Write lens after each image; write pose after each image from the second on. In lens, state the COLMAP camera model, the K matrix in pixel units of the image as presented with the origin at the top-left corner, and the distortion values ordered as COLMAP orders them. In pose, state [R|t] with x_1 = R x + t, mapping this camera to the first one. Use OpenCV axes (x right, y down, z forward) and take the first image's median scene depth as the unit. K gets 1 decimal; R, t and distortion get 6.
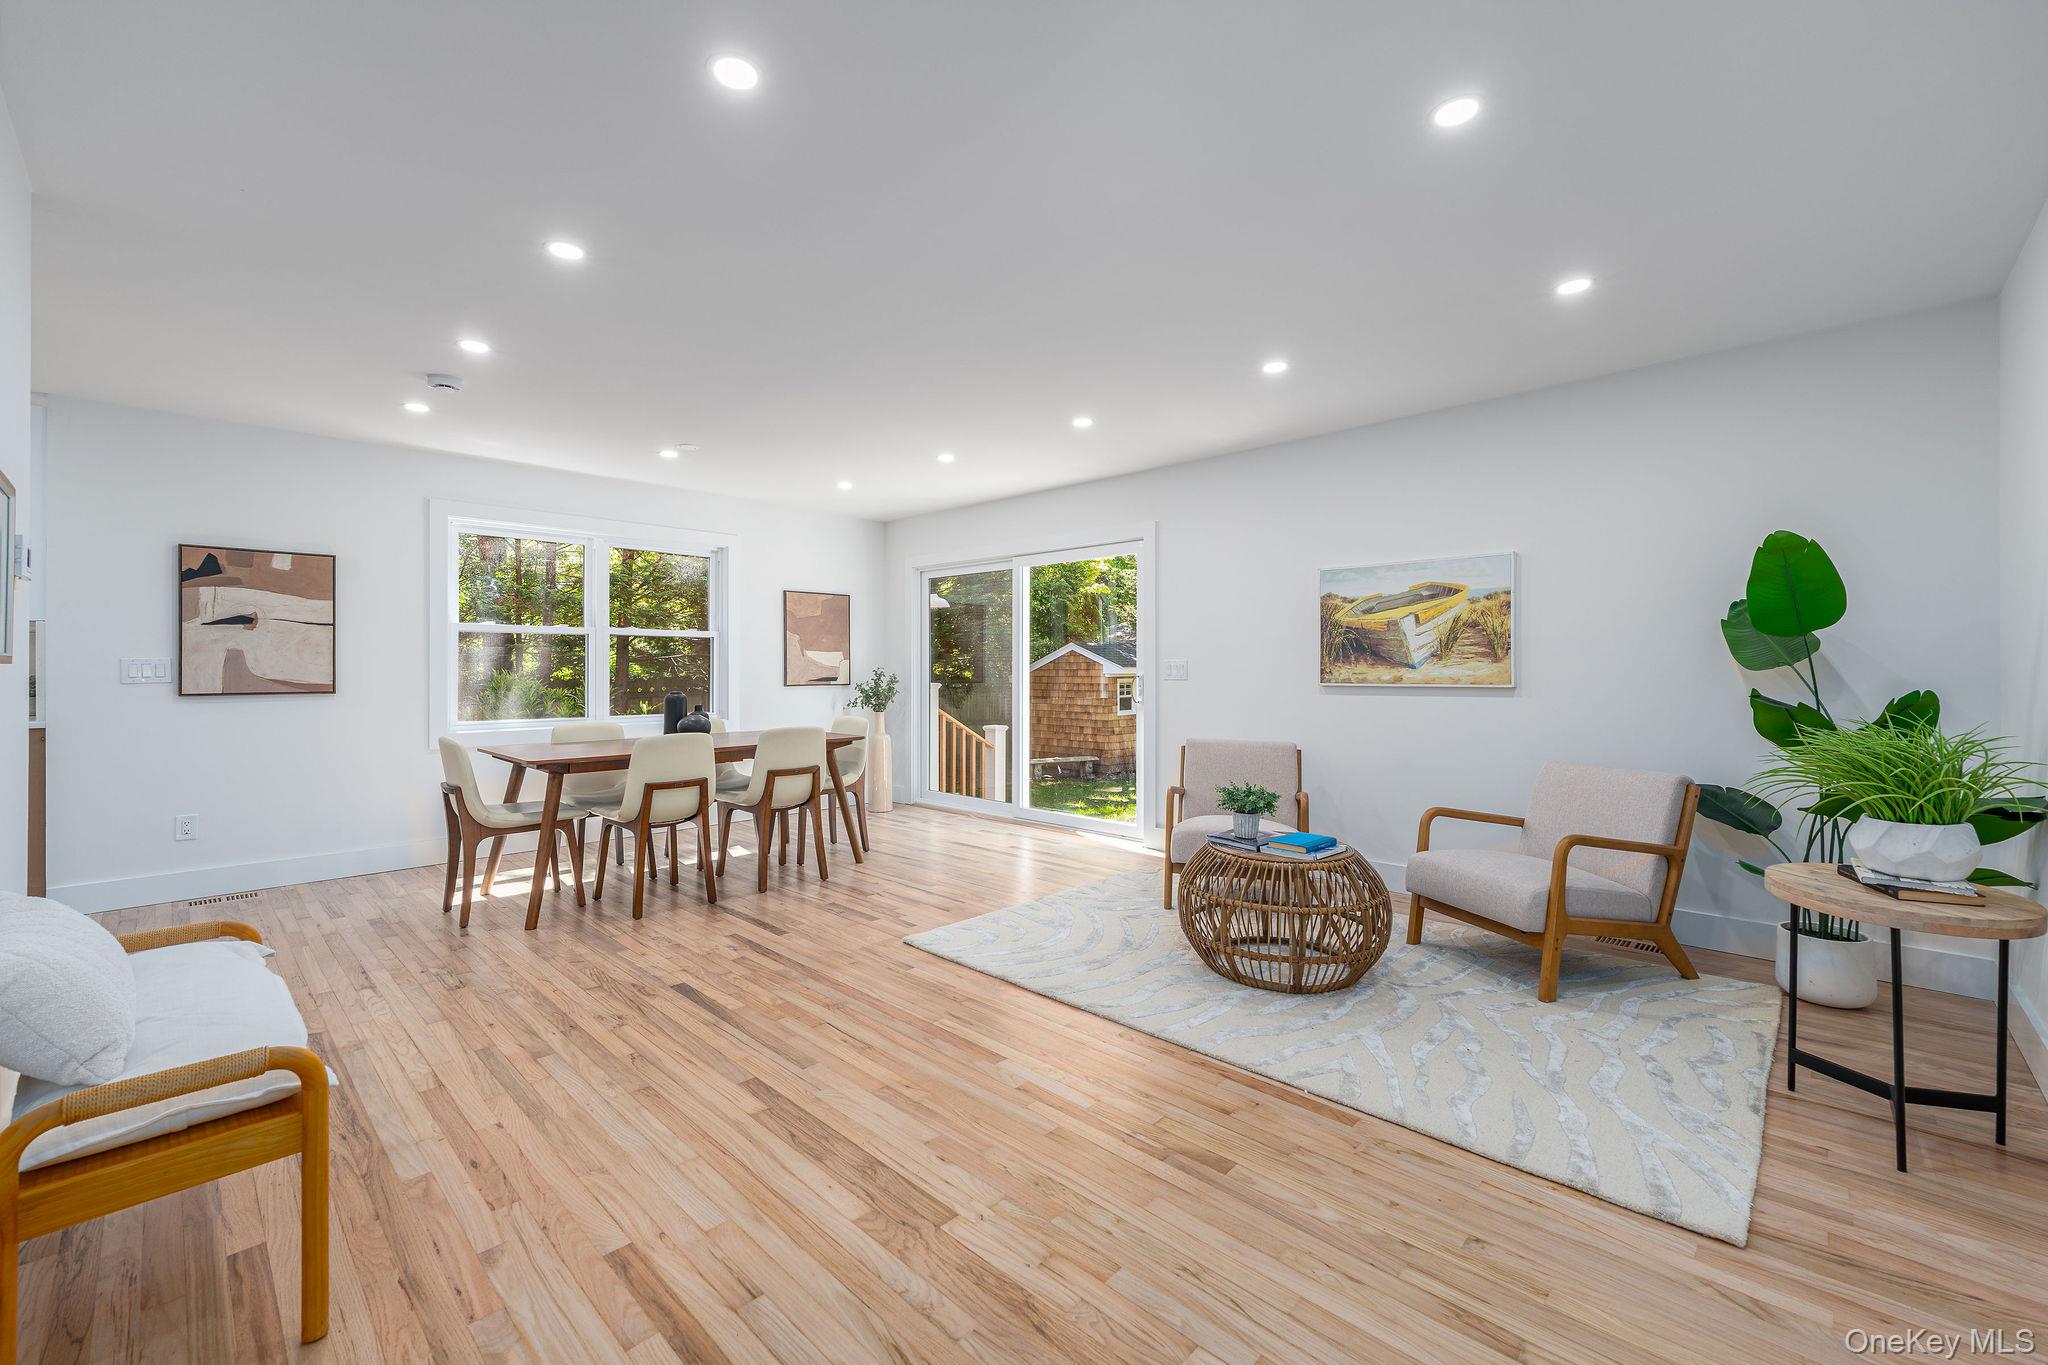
lens RADIAL K [[814.3, 0, 1024.0], [0, 814.3, 682.5], [0, 0, 1]] dist [-0.000999, -0.000415]
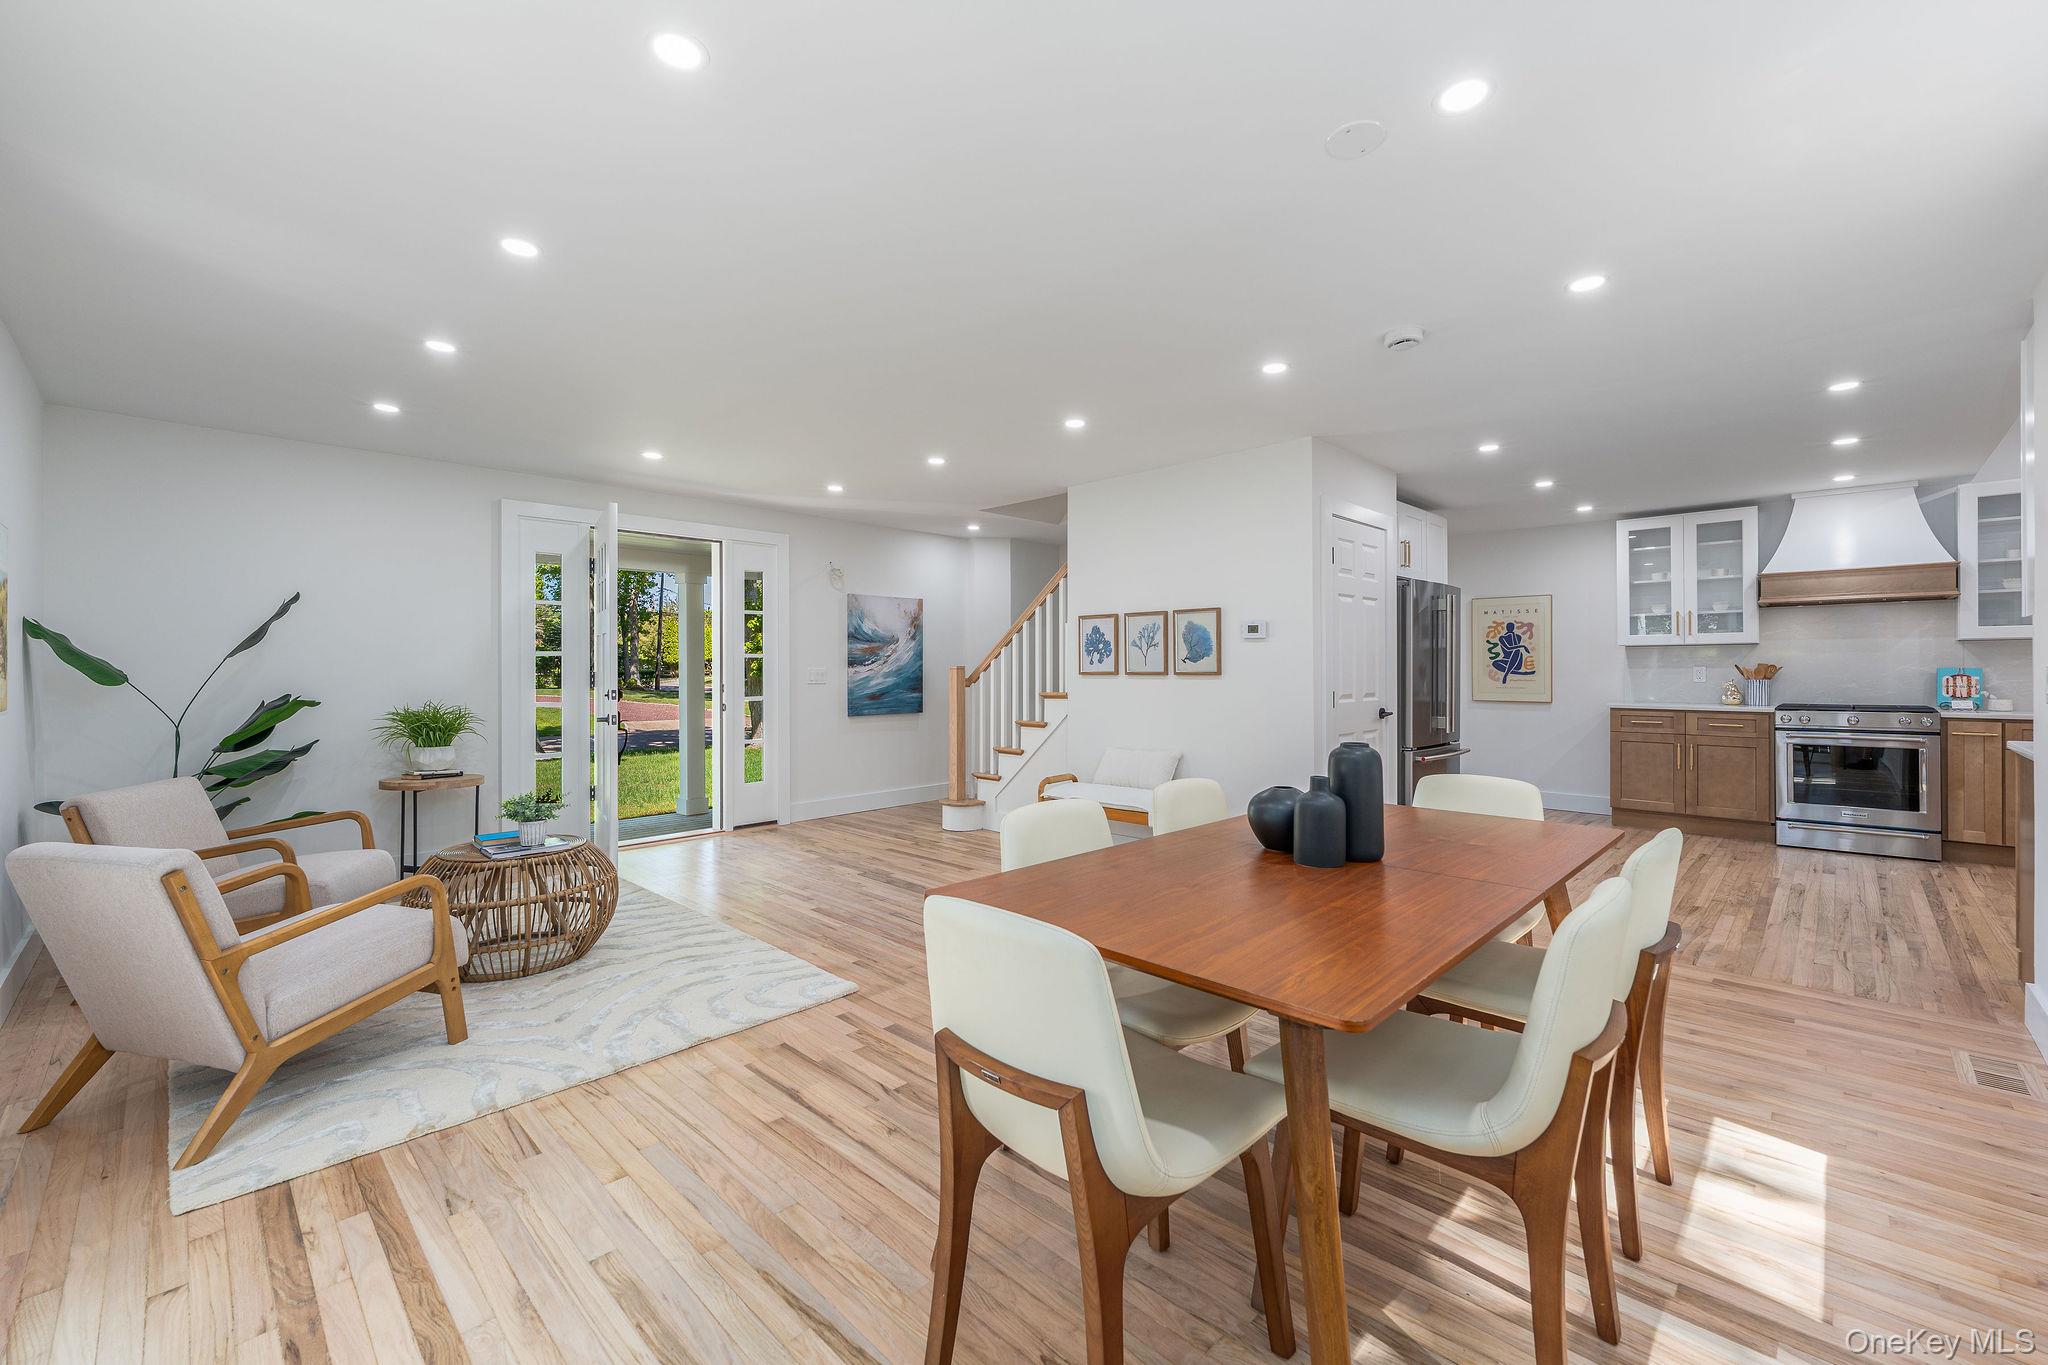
lens RADIAL K [[837.9, 0, 1020.5], [0, 837.9, 669.9], [0, 0, 1]] dist [-0.000063, -0.000200]
pose [[-0.999889, 0.003487, 0.014460, -0.286162], [0.003745, 0.999834, 0.017853, -0.039478], [-0.014396, 0.017906, -0.999736, 1.602917]]
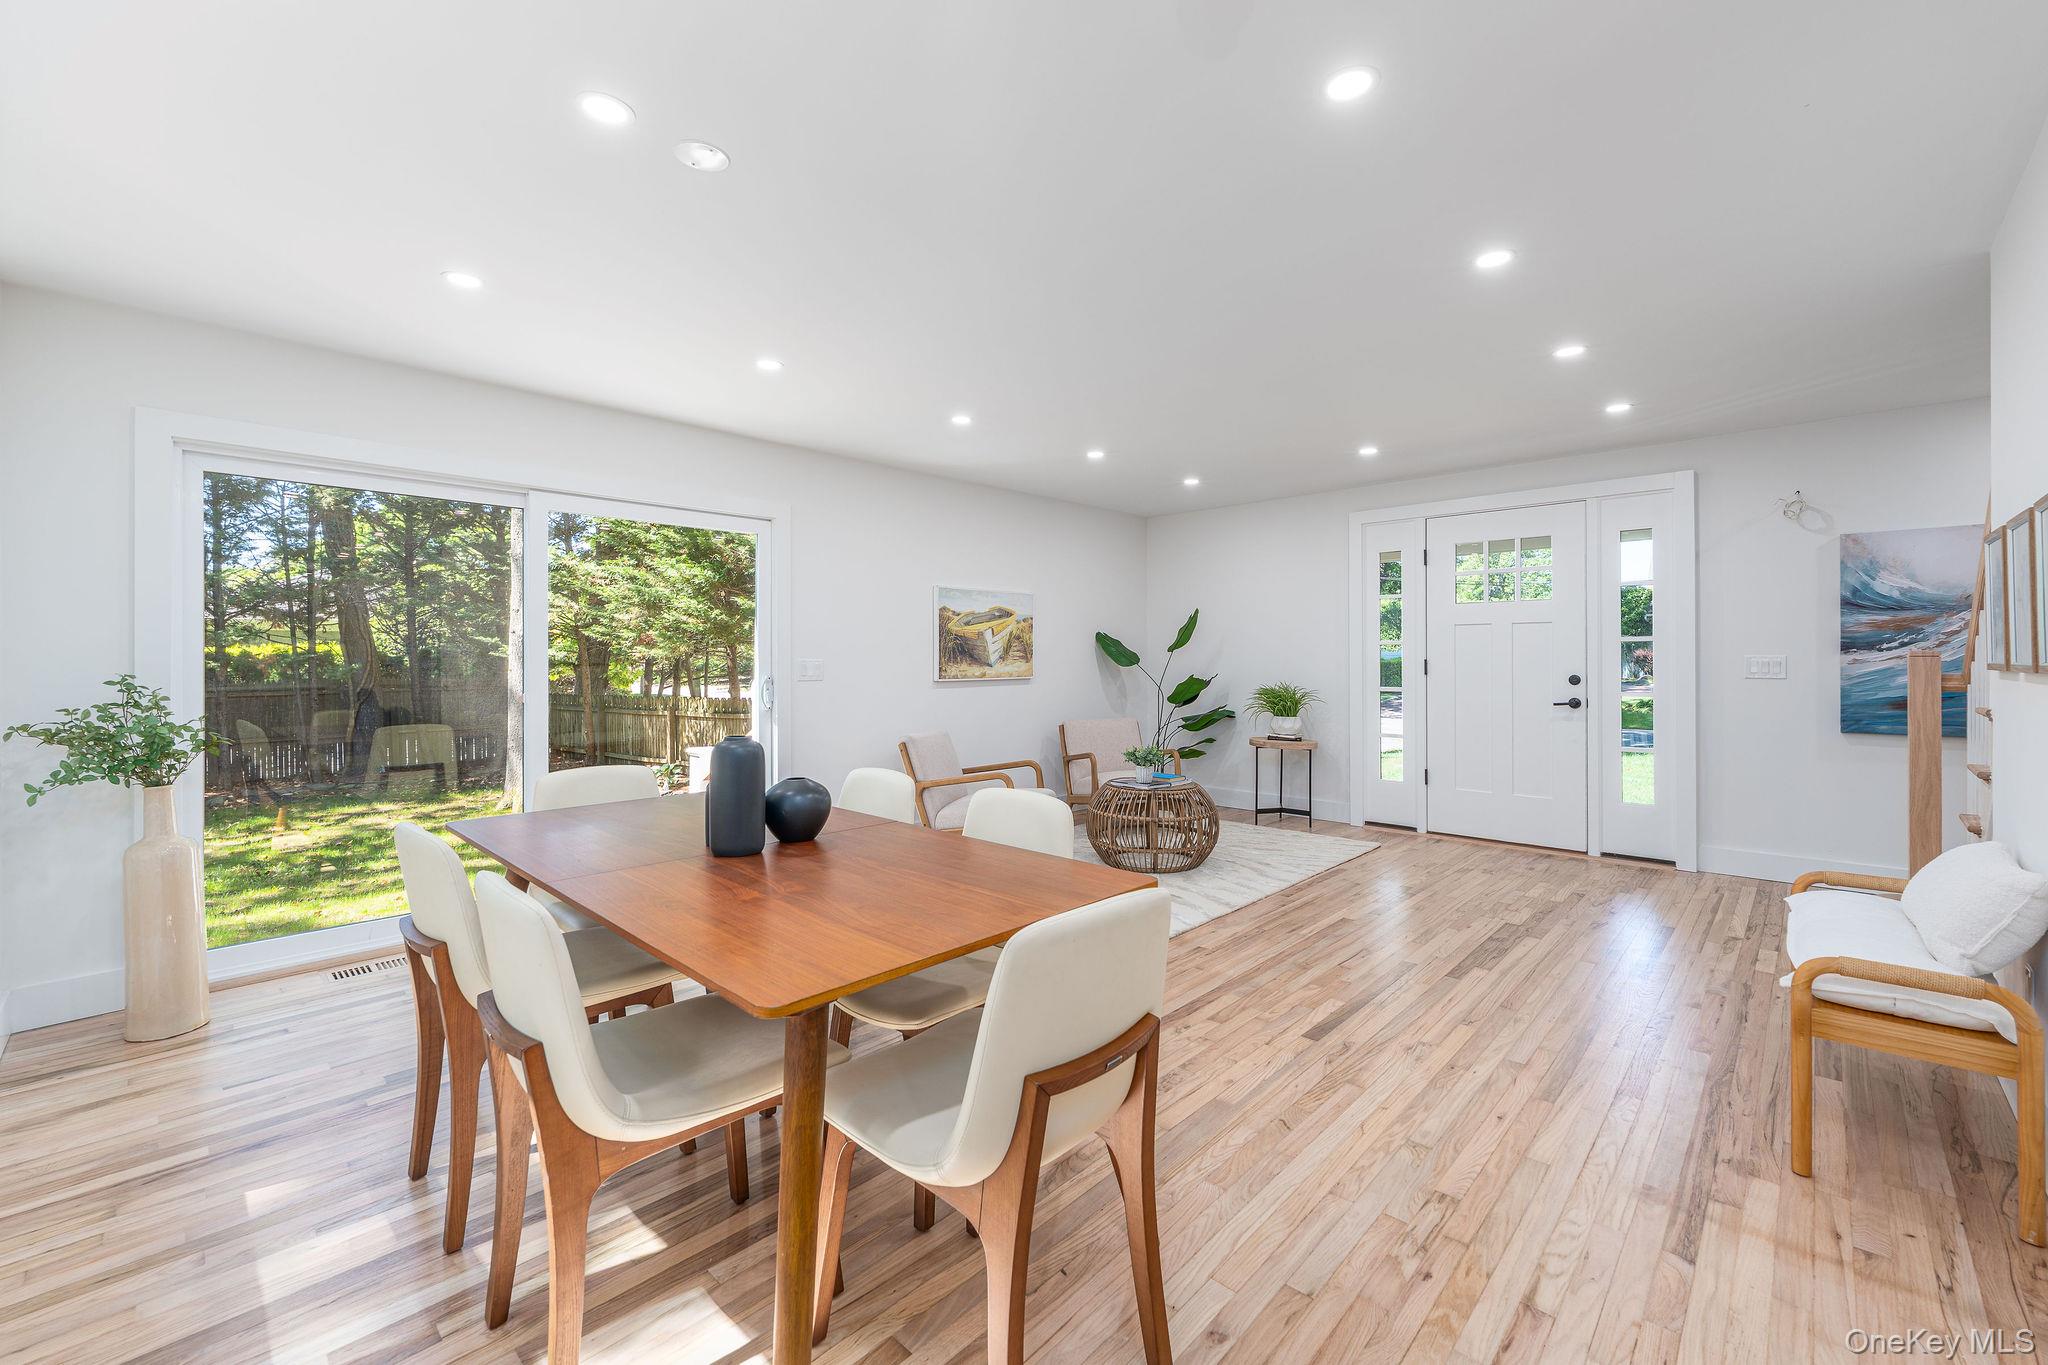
lens RADIAL K [[824.9, 0, 1024.7], [0, 824.9, 657.5], [0, 0, 1]] dist [0.001392, -0.000095]
pose [[0.009489, 0.003388, 0.999949, -0.950502], [0.019483, 0.999804, -0.003573, -0.027016], [-0.999765, 0.019516, 0.009421, 0.934459]]
